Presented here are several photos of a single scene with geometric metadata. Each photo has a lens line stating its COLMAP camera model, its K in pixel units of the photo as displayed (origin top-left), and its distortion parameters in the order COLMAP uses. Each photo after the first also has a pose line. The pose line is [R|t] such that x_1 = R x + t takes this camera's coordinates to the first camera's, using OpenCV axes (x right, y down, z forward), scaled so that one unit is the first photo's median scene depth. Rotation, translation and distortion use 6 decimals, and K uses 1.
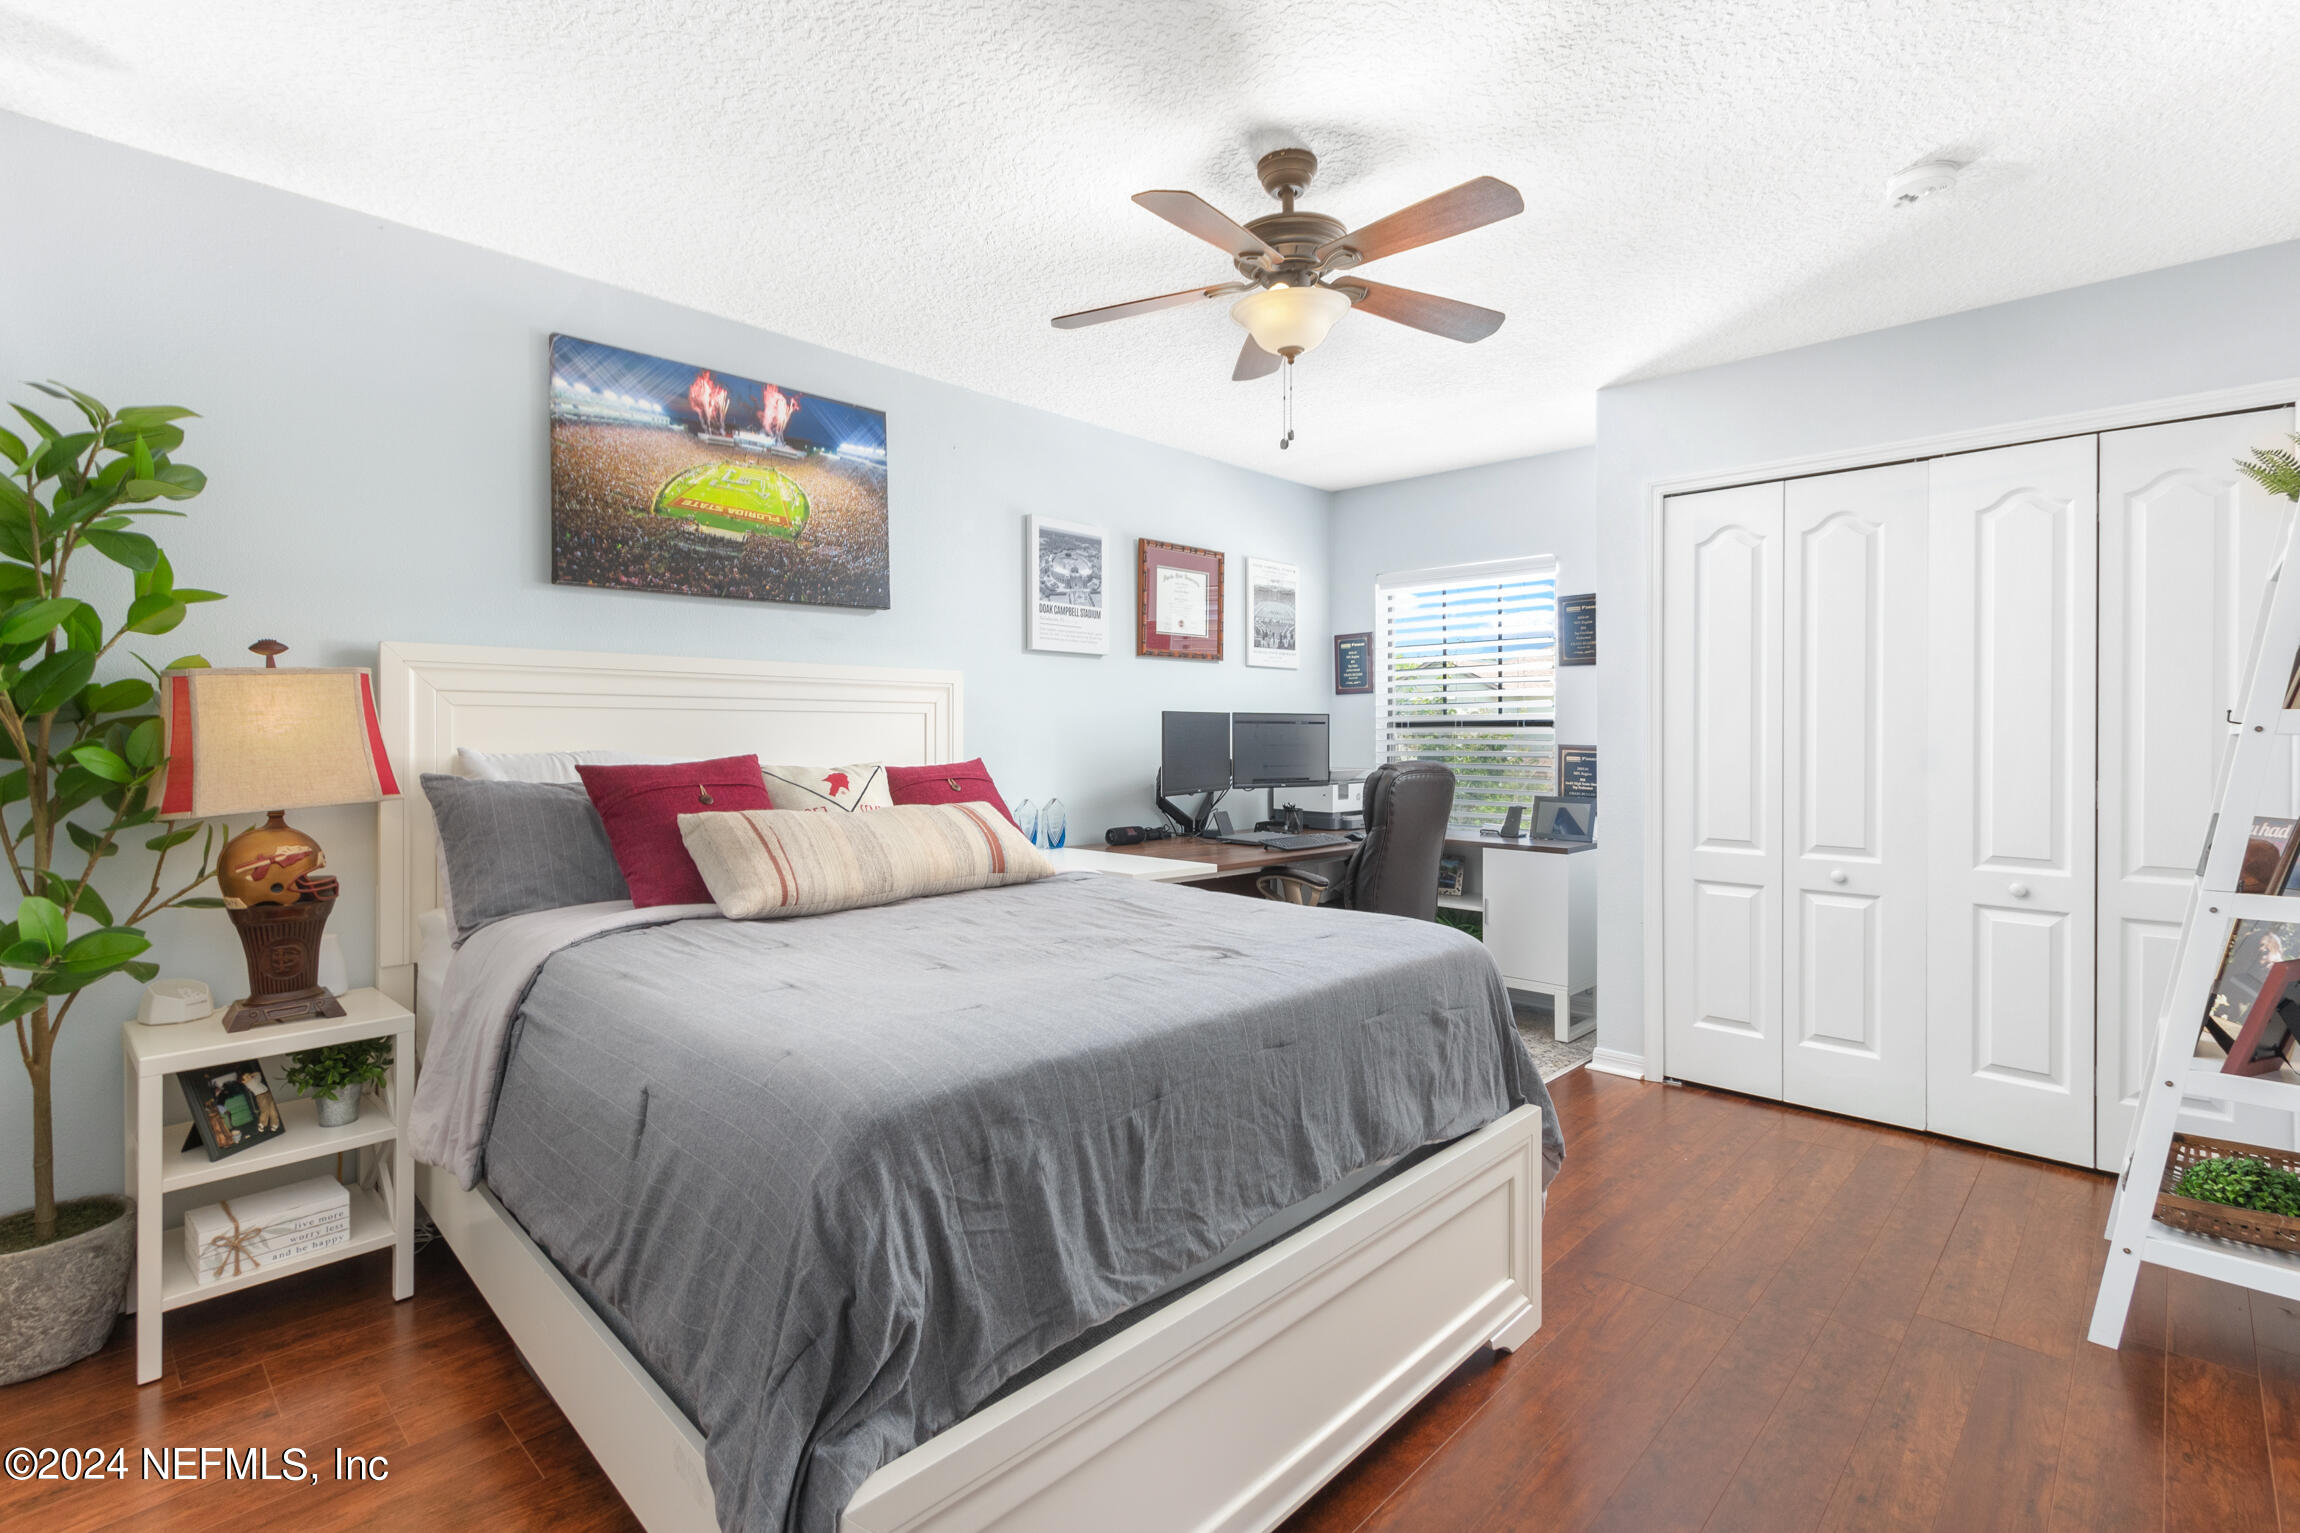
lens RADIAL K [[1119.6, 0, 1147.3], [0, 1119.6, 742.8], [0, 0, 1]] dist [0.004410, -0.003207]
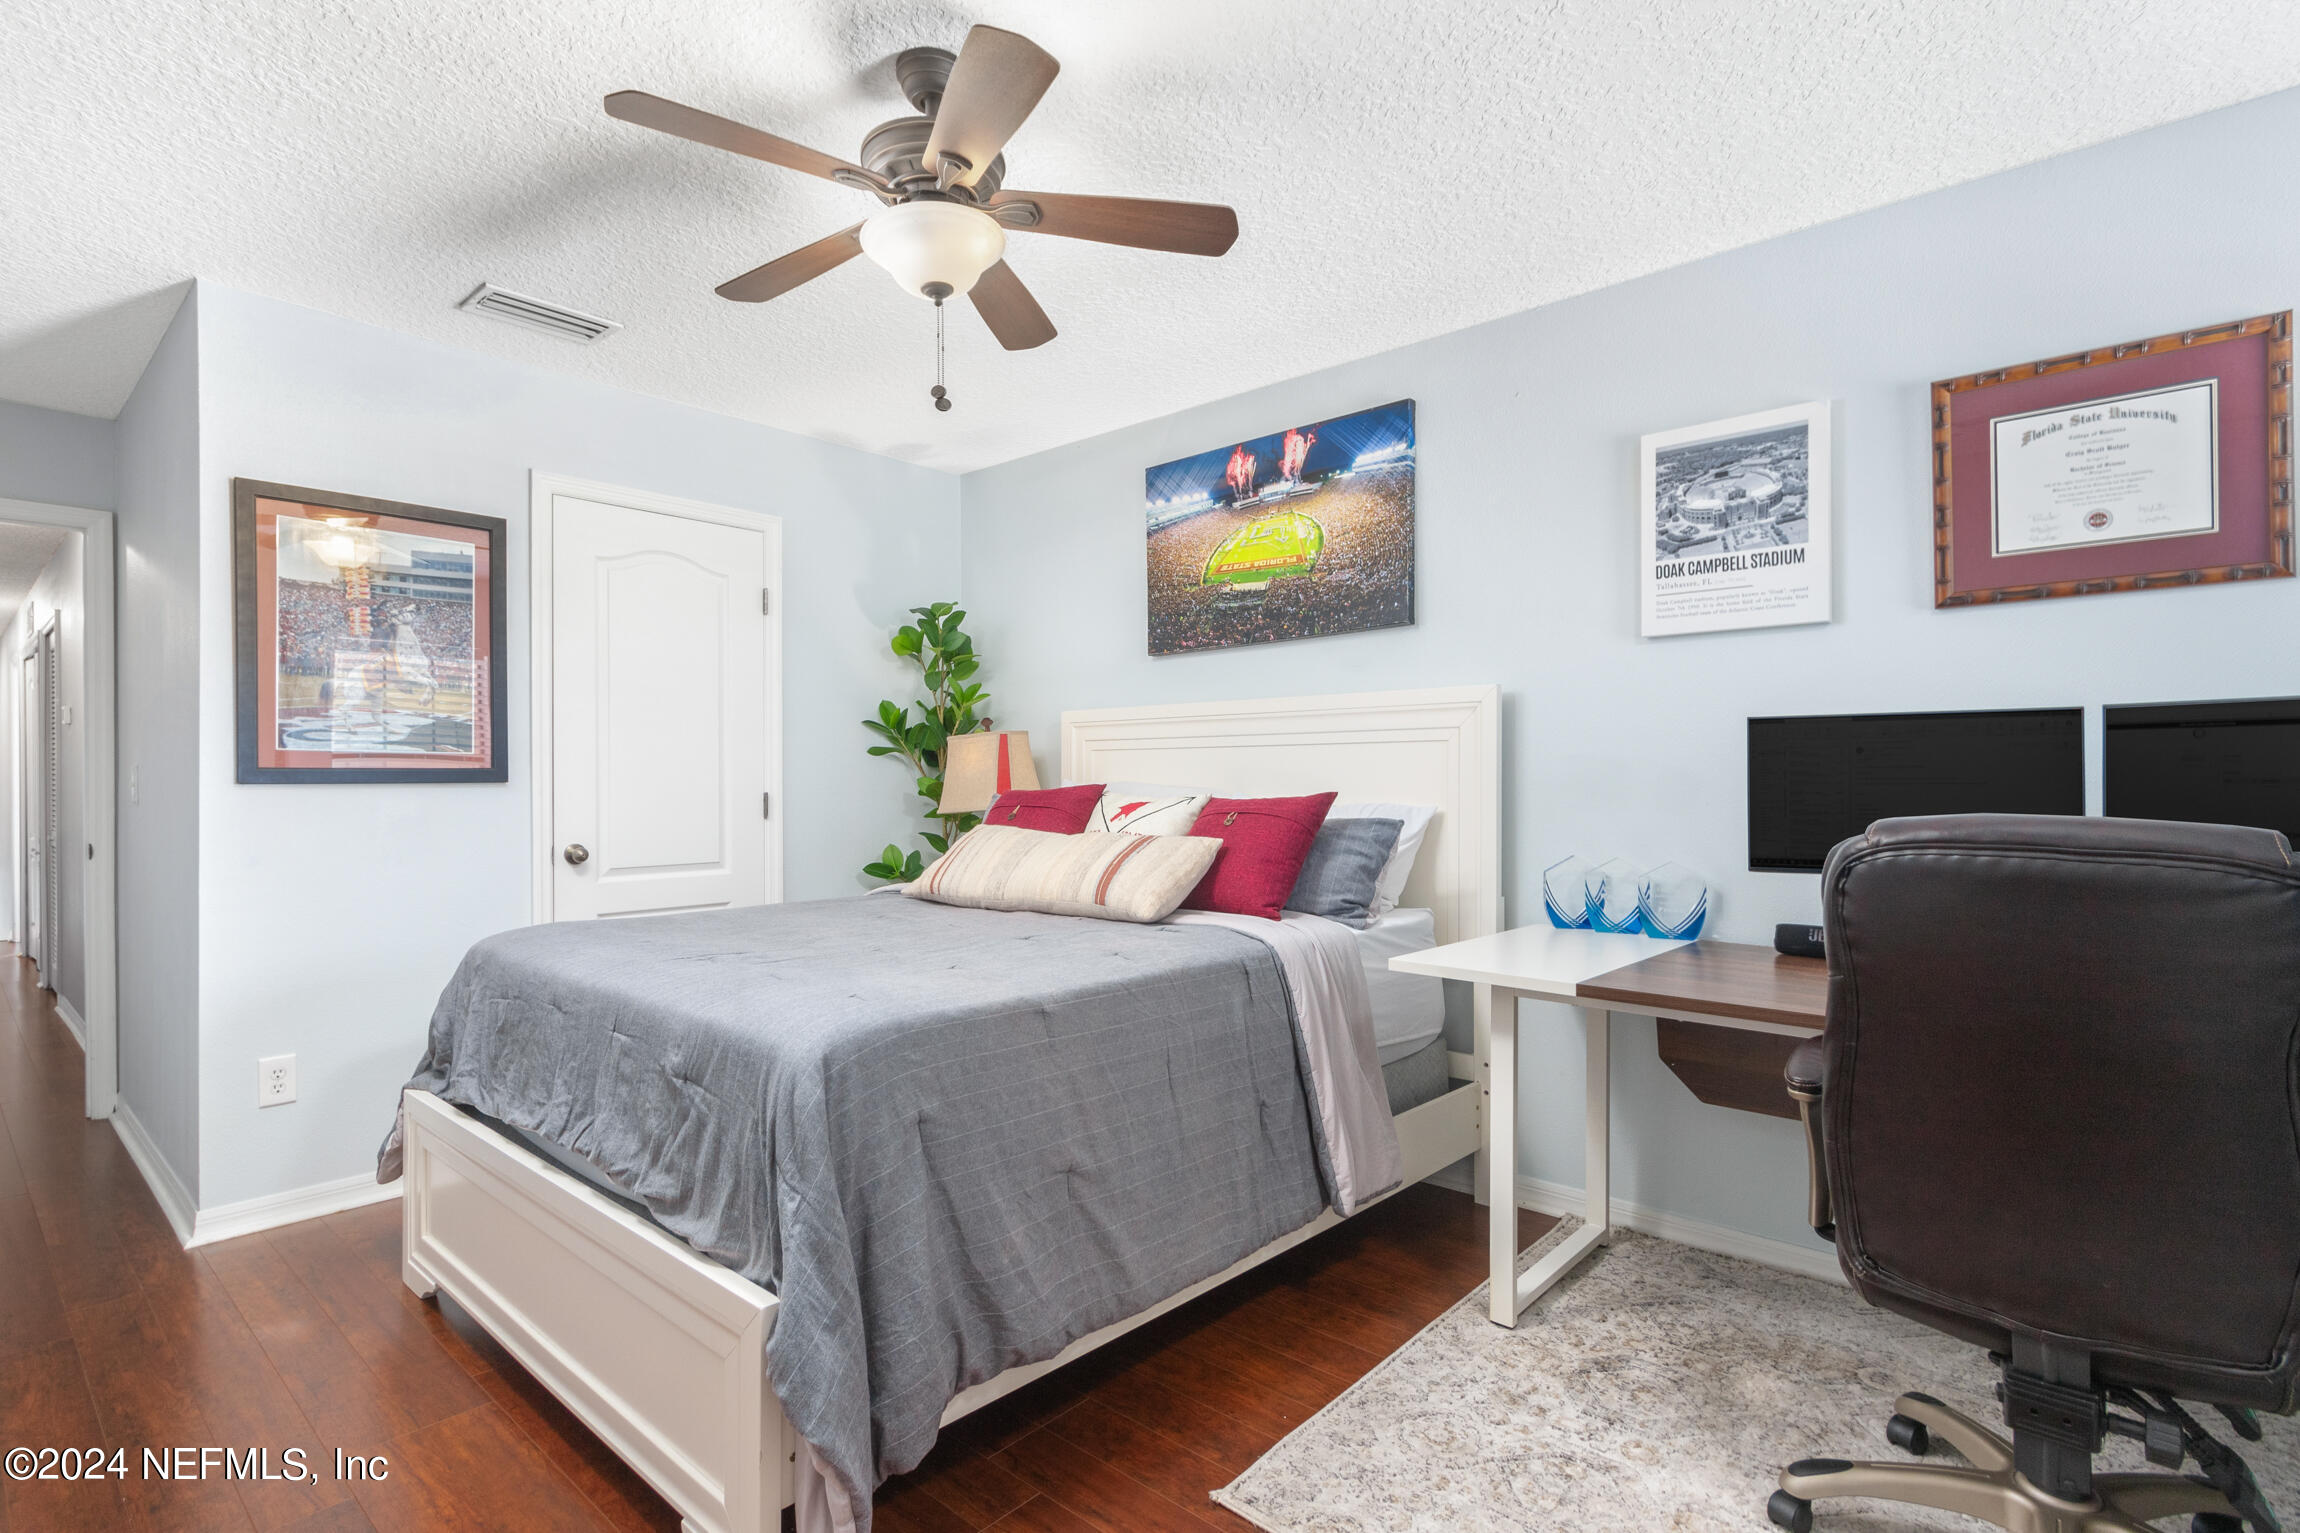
lens RADIAL K [[1119.6, 0, 1143.8], [0, 1119.6, 789.2], [0, 0, 1]] dist [0.004410, -0.003207]
pose [[0.009637, 0.003470, -0.999948, 0.671740], [-0.007311, 0.999967, 0.003400, 0.009477], [0.999927, 0.007277, 0.009662, 0.821407]]
